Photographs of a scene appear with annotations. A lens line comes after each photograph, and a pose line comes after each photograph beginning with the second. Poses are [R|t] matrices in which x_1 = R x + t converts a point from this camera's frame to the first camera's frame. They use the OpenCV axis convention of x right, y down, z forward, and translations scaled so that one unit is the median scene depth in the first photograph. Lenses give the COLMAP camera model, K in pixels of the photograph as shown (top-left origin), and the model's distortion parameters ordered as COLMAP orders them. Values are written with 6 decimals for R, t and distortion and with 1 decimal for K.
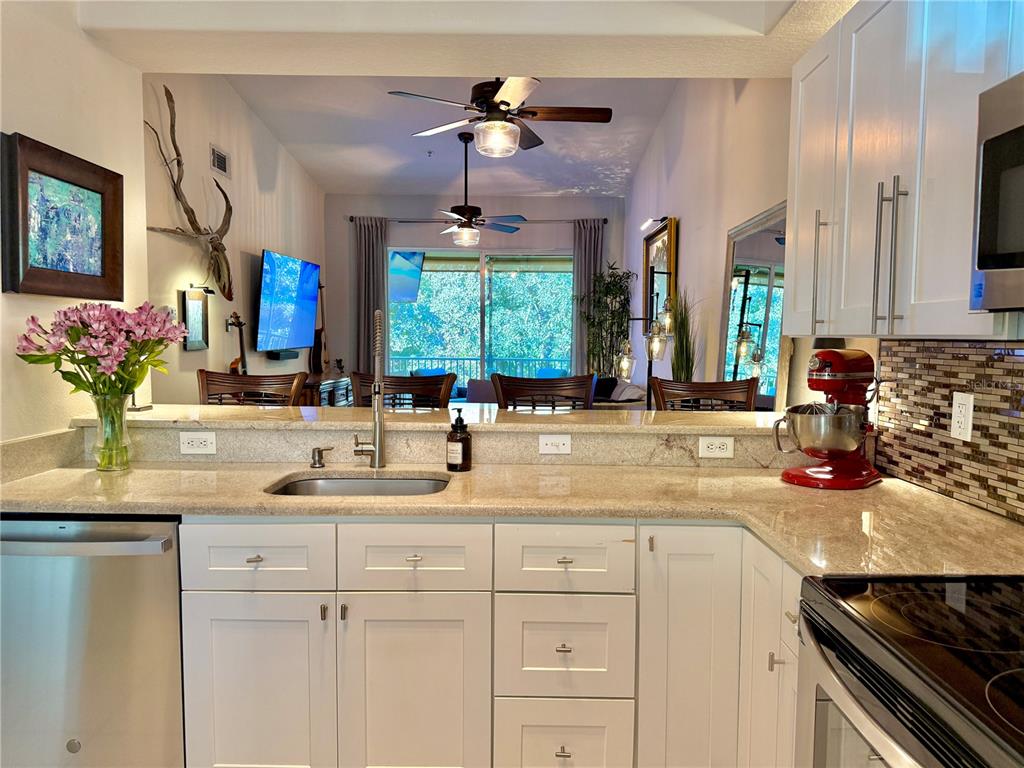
lens RADIAL K [[731.0, 0, 517.2], [0, 731.0, 383.3], [0, 0, 1]] dist [0.087675, -0.113785]
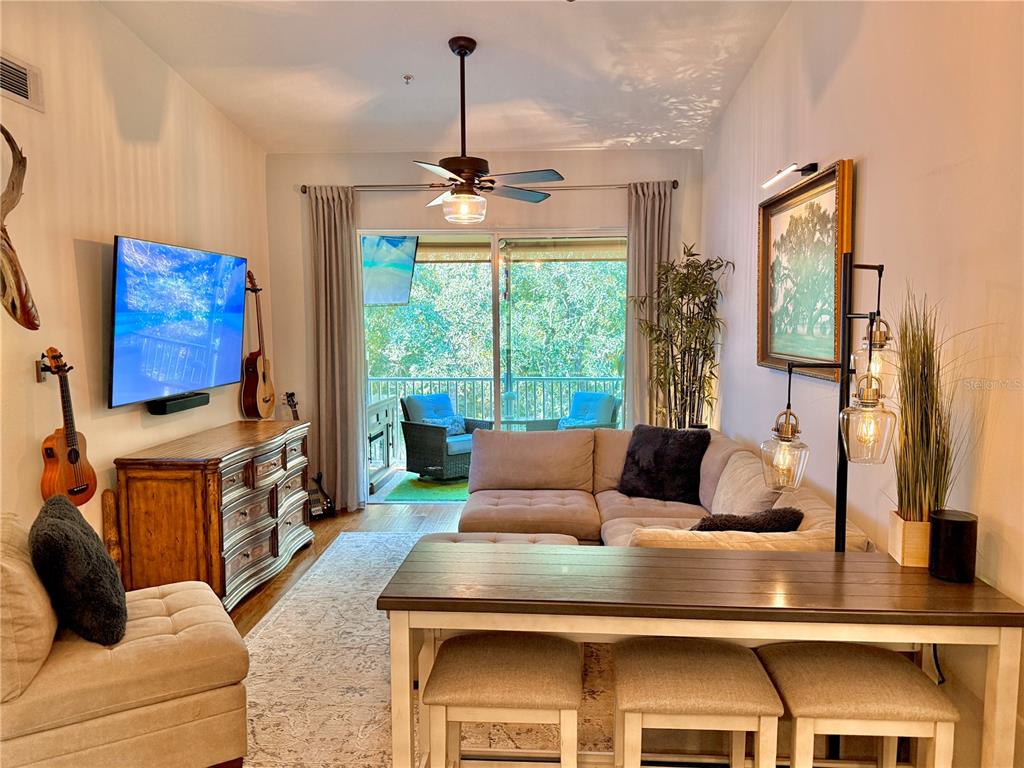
lens RADIAL K [[731.0, 0, 517.2], [0, 731.0, 383.3], [0, 0, 1]] dist [0.087675, -0.113785]
pose [[0.999493, -0.011891, -0.029519, -0.014325], [0.012498, 0.999713, 0.020462, -0.103609], [0.029267, -0.020821, 0.999355, 0.603480]]
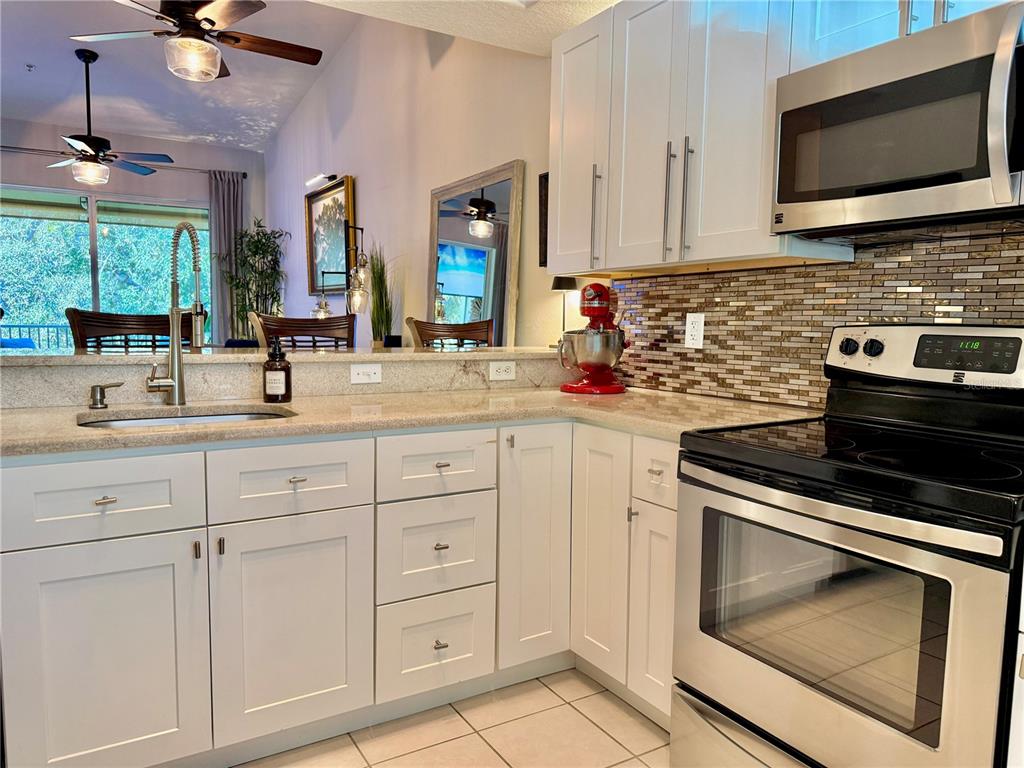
lens RADIAL K [[731.0, 0, 517.2], [0, 731.0, 383.3], [0, 0, 1]] dist [0.087675, -0.113785]
pose [[0.847816, -0.041525, 0.528662, -0.185512], [0.027802, 0.999039, 0.033887, 0.041516], [-0.529561, -0.014032, 0.848156, 0.018873]]
